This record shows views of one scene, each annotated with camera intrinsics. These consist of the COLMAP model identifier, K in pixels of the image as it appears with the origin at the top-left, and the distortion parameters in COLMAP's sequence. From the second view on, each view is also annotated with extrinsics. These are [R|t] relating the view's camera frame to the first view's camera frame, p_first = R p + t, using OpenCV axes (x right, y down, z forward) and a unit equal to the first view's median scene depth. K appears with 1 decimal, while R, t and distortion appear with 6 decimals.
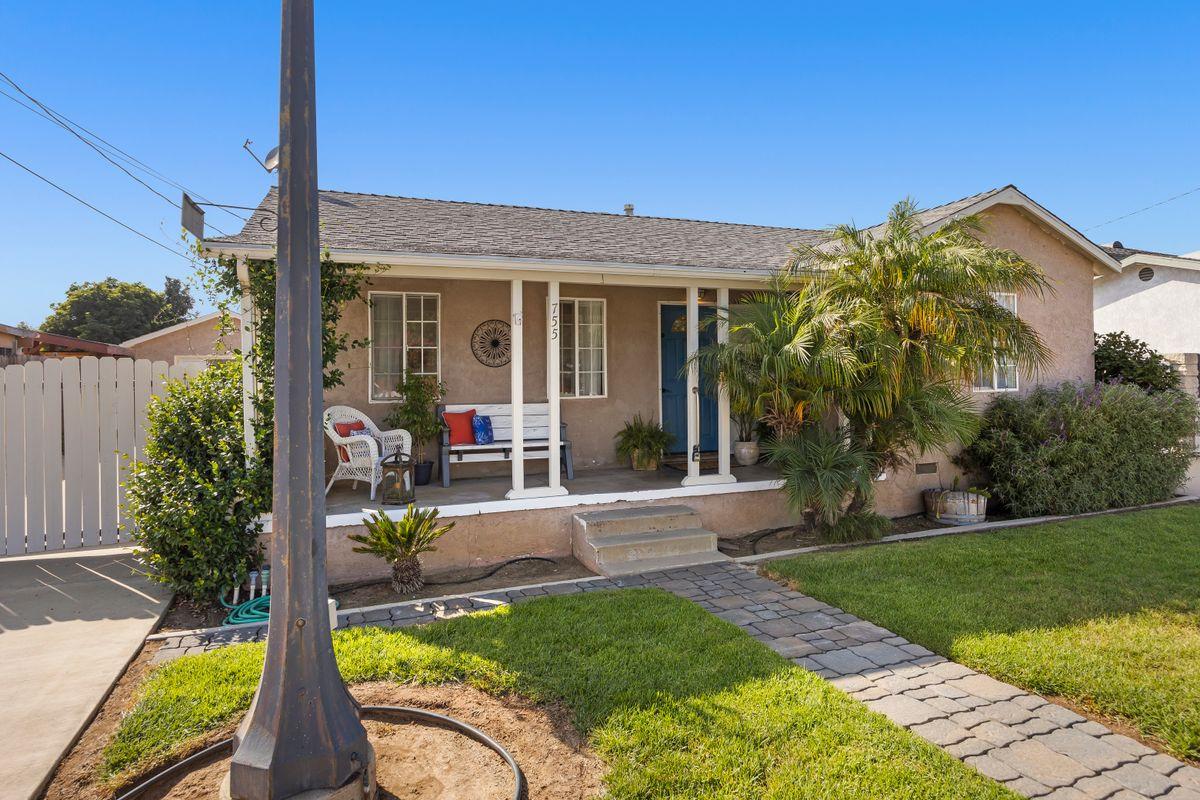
lens RADIAL K [[701.2, 0, 602.9], [0, 701.2, 365.3], [0, 0, 1]] dist [-0.016241, 0.002517]
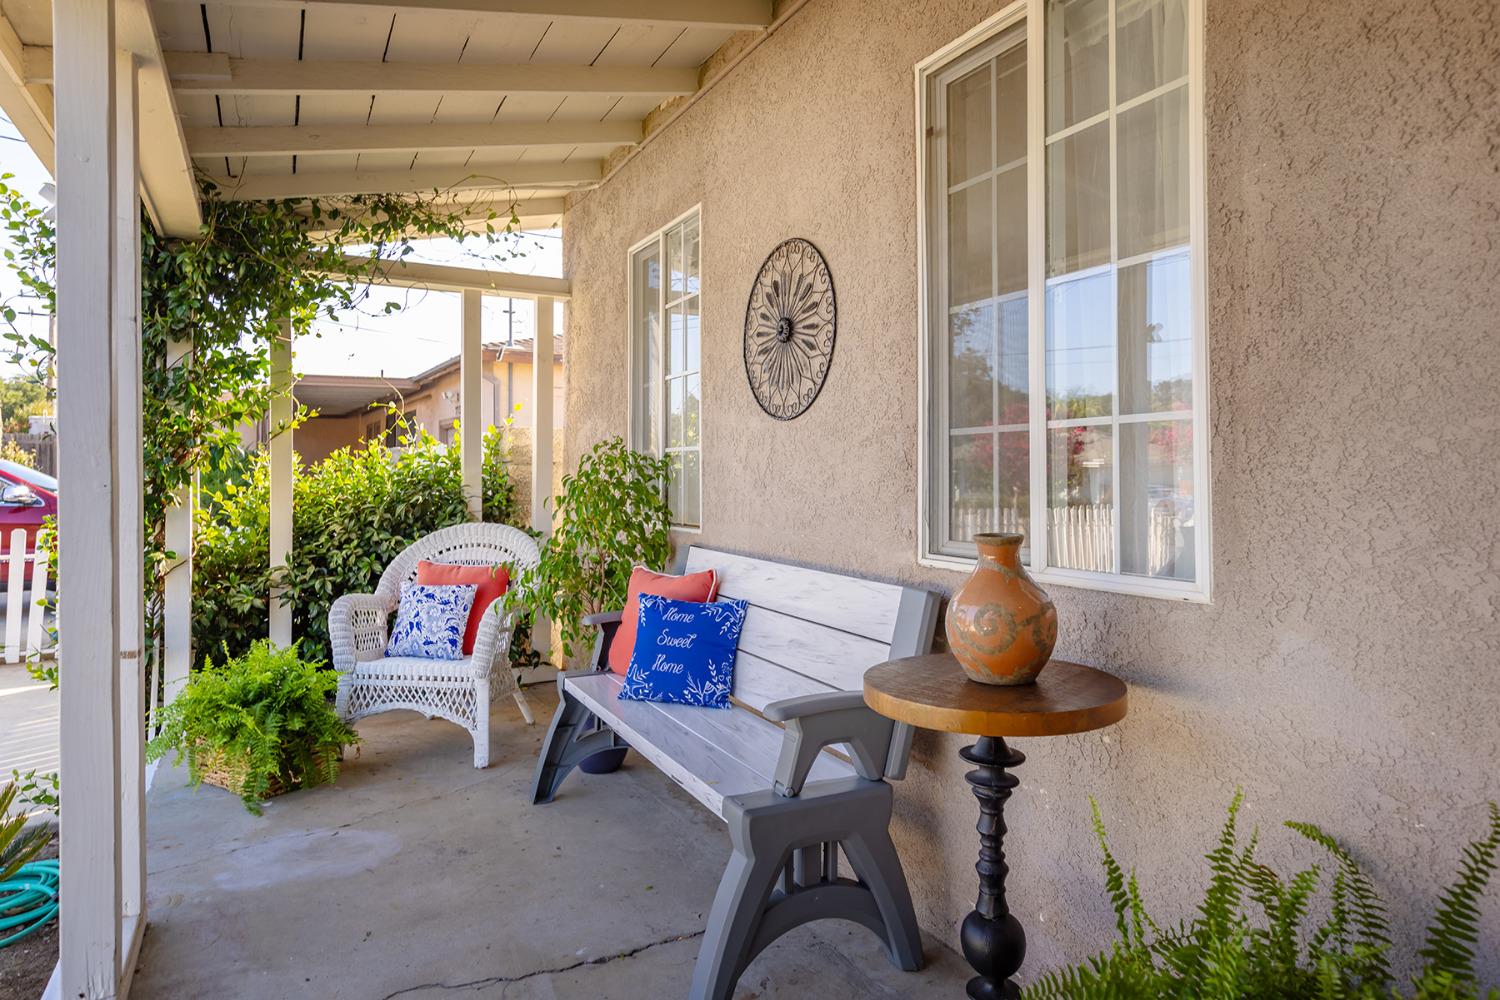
lens RADIAL K [[876.5, 0, 753.6], [0, 876.5, 456.6], [0, 0, 1]] dist [-0.016241, 0.002517]
pose [[0.142647, -0.012843, -0.989690, 0.183682], [0.011729, 0.999868, -0.011285, 0.021657], [0.989704, -0.009998, 0.142779, 1.006459]]
